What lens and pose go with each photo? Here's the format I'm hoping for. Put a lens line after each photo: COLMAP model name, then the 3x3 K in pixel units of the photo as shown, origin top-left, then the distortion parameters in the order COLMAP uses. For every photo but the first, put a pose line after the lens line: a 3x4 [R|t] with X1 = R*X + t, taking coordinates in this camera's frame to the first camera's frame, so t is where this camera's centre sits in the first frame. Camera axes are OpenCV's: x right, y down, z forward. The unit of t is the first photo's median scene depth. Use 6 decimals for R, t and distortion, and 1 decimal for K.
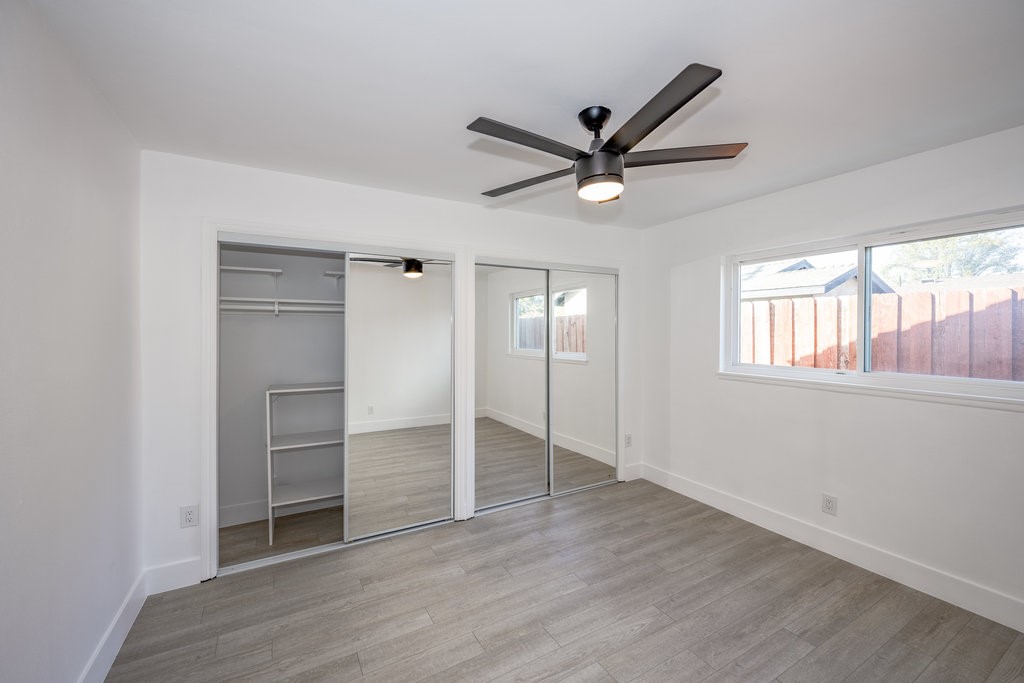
lens RADIAL K [[417.3, 0, 513.7], [0, 417.3, 327.3], [0, 0, 1]] dist [0.000889, -0.000166]
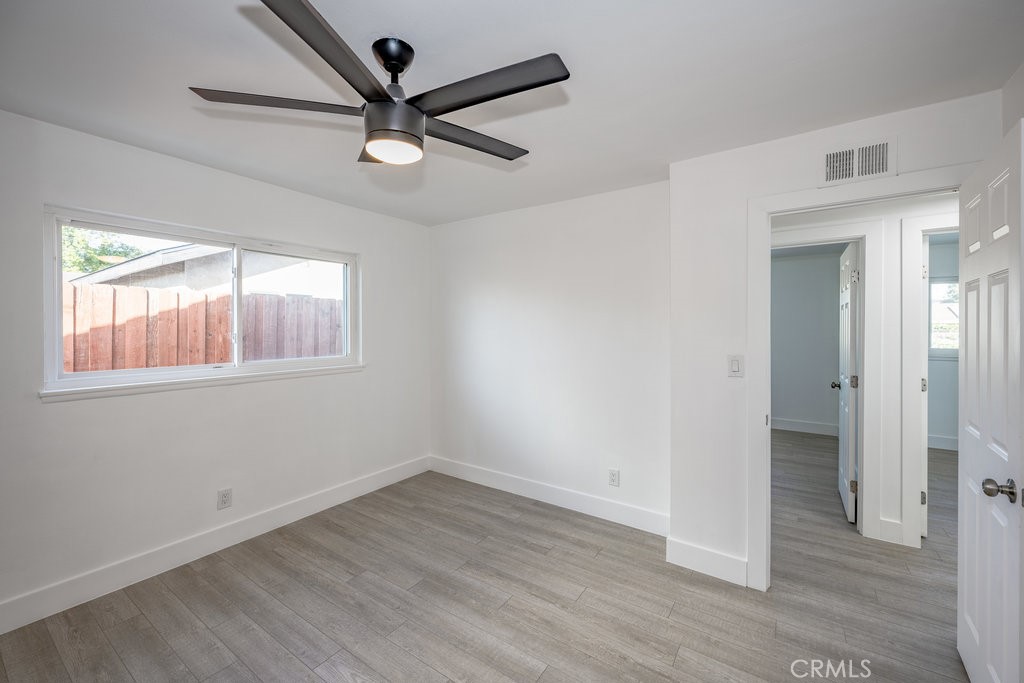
lens RADIAL K [[417.3, 0, 513.7], [0, 417.3, 327.3], [0, 0, 1]] dist [0.000889, -0.000166]
pose [[-0.435822, -0.005121, 0.900018, -0.448269], [-0.006617, 0.999975, 0.002486, 0.006619], [-0.900009, -0.004872, -0.435845, 0.823910]]
